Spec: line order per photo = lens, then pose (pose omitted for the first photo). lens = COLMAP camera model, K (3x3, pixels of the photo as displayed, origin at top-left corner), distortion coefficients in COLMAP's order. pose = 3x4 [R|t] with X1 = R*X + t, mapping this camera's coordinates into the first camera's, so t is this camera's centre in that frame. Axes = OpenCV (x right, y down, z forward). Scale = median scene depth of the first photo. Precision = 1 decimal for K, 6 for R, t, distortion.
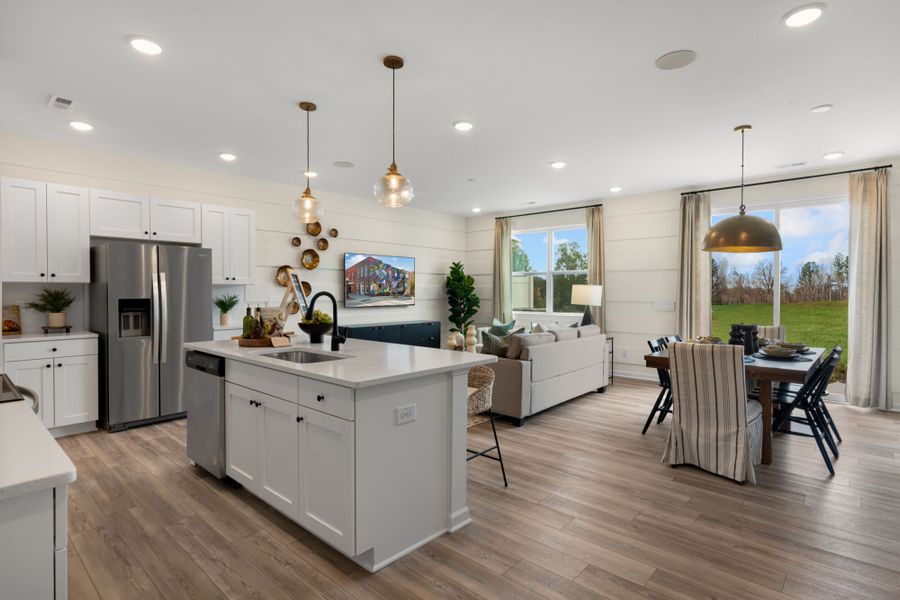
lens RADIAL K [[453.2, 0, 454.5], [0, 453.2, 296.3], [0, 0, 1]] dist [0.010356, -0.001824]
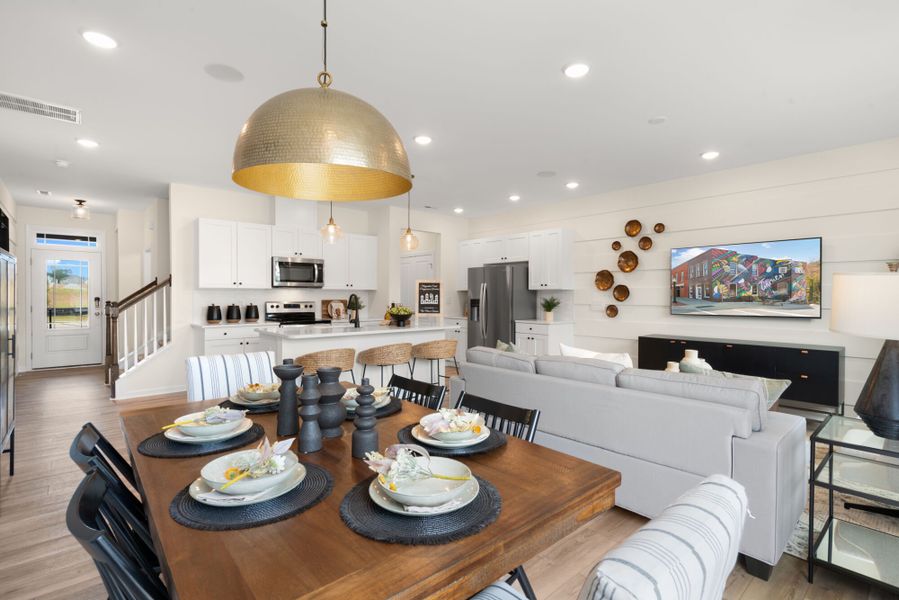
lens RADIAL K [[452.7, 0, 454.6], [0, 452.7, 300.3], [0, 0, 1]] dist [0.010356, -0.001824]
pose [[-0.112308, 0.008020, -0.993641, 0.566461], [-0.014337, 0.999850, 0.009691, -0.003127], [0.993570, 0.015334, -0.112176, 0.622052]]
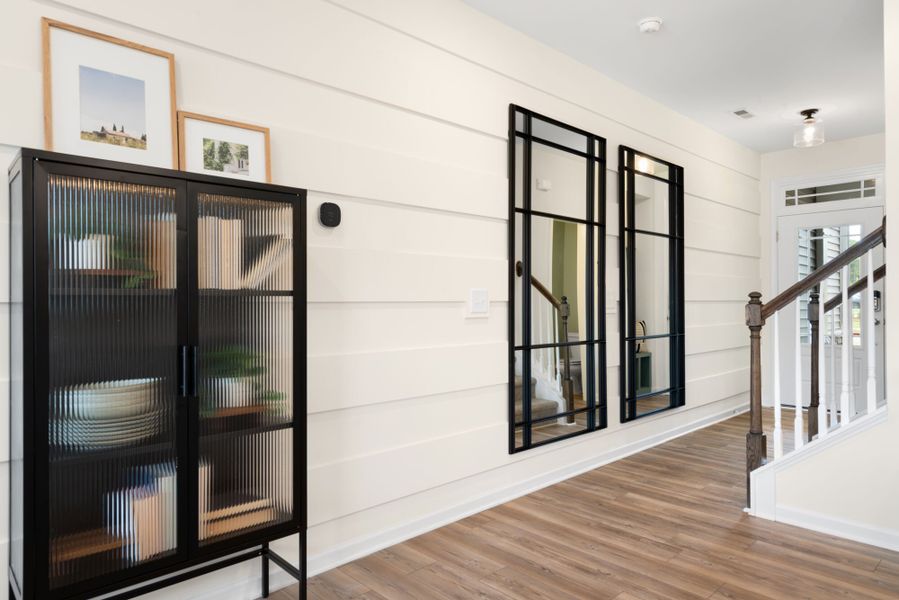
lens RADIAL K [[569.8, 0, 444.3], [0, 569.8, 297.2], [0, 0, 1]] dist [0.011502, 0.003192]
pose [[-0.997264, -0.004469, 0.073794, 0.089102], [-0.003979, 0.999969, 0.006774, 0.016360], [-0.073822, 0.006462, -0.997251, 0.423498]]
